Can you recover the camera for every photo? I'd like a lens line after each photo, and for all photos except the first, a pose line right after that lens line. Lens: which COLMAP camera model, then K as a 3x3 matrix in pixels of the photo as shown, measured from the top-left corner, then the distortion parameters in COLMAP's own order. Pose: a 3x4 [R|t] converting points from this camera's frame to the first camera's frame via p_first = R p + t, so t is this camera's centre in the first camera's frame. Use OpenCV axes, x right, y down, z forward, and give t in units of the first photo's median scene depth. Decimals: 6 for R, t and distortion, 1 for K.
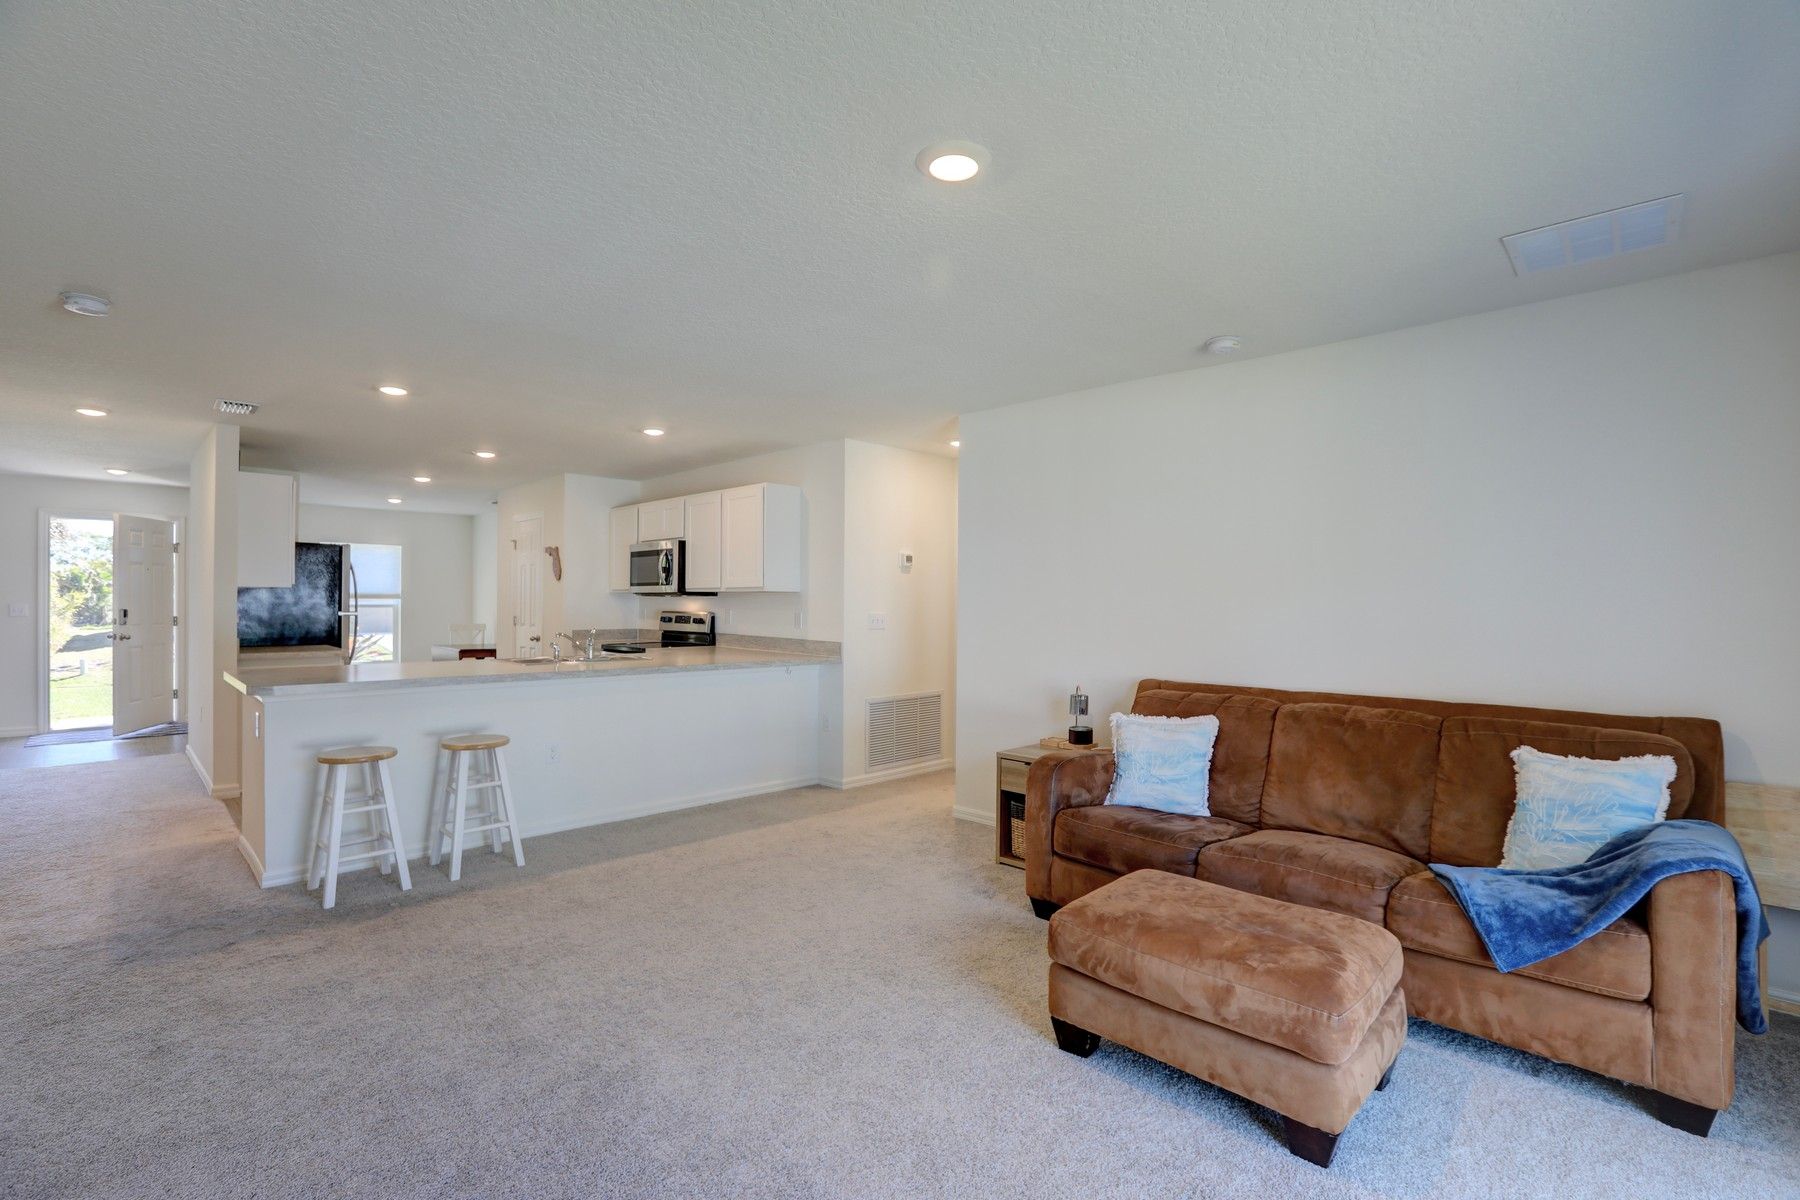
lens RADIAL K [[817.1, 0, 902.4], [0, 817.1, 605.2], [0, 0, 1]] dist [-0.040043, 0.012484]
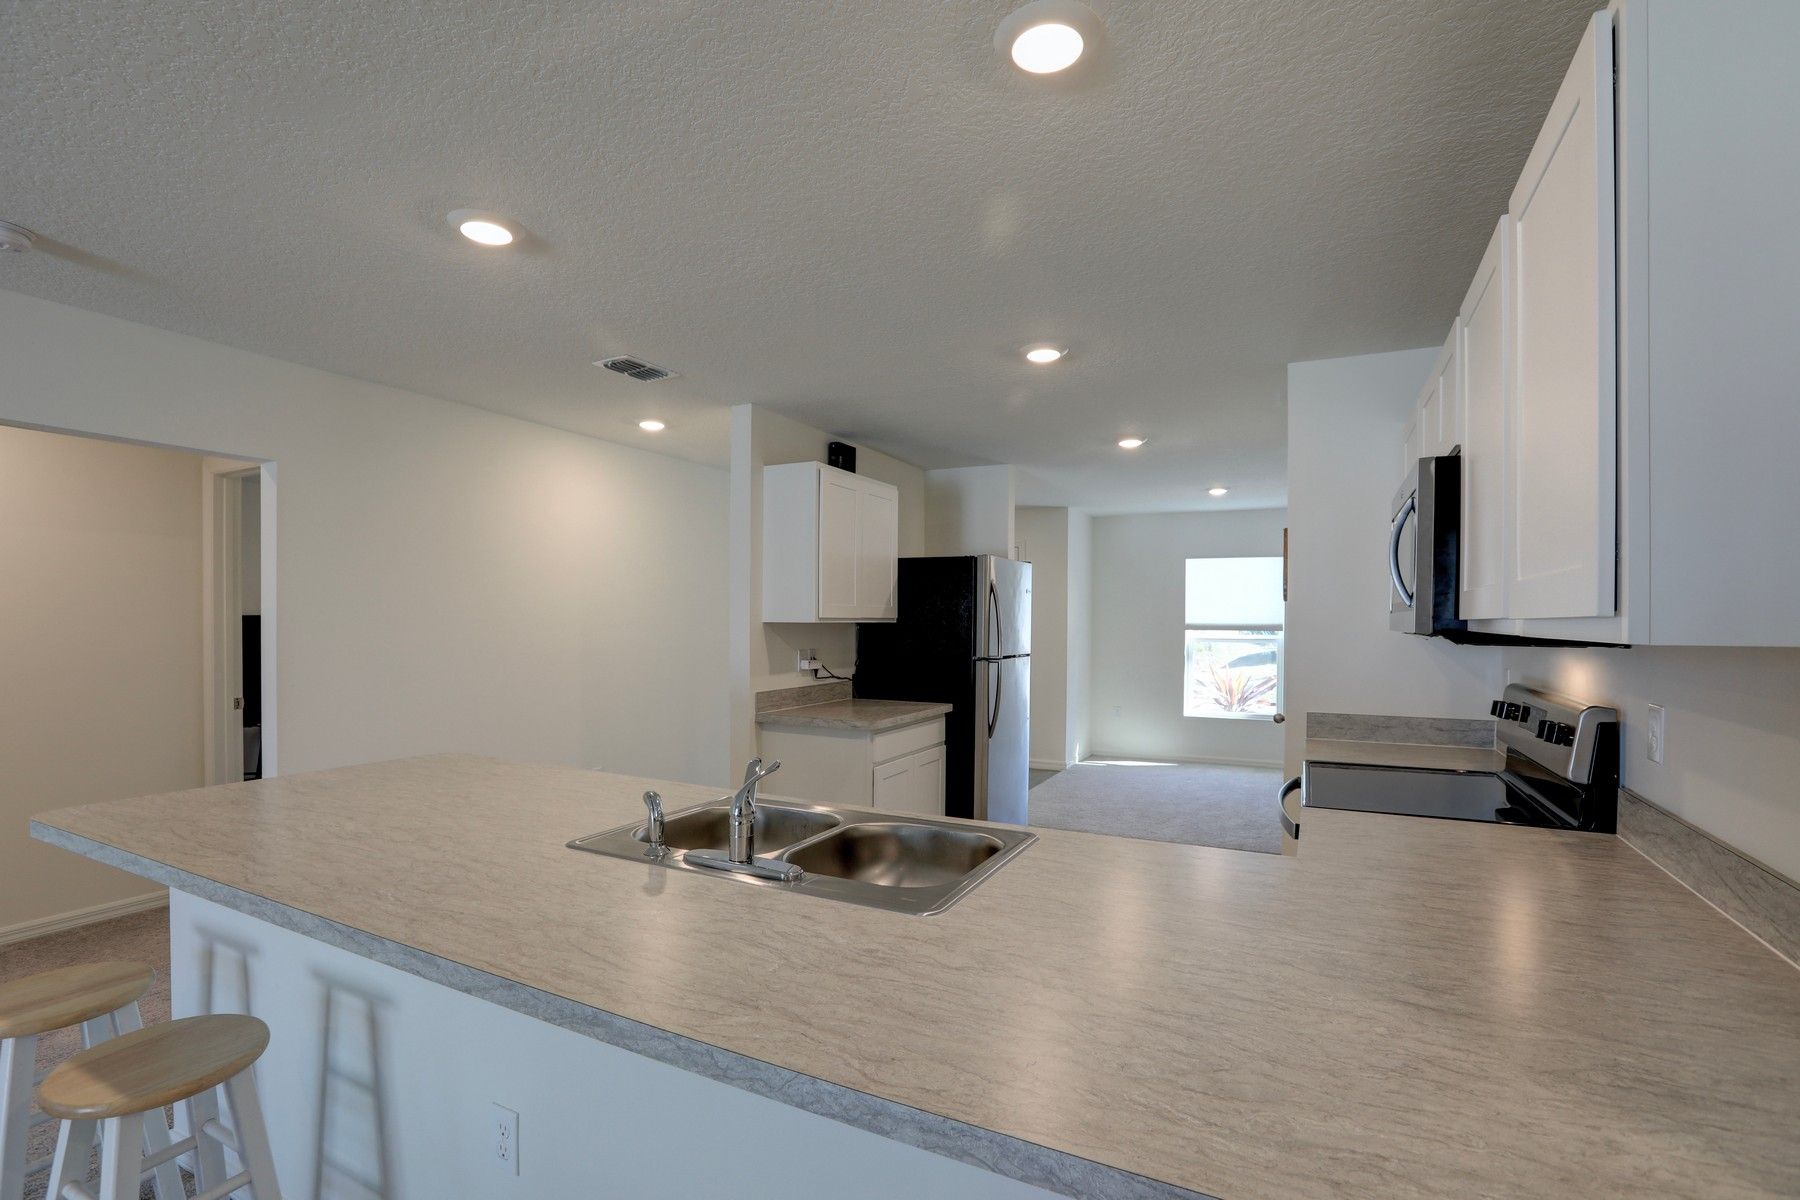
lens RADIAL K [[817.1, 0, 902.4], [0, 817.1, 605.2], [0, 0, 1]] dist [-0.040043, 0.012484]
pose [[0.311573, -0.018346, -0.950045, -0.059381], [-0.011138, 0.999674, -0.022957, -0.016669], [0.950157, 0.017734, 0.311268, 0.702196]]
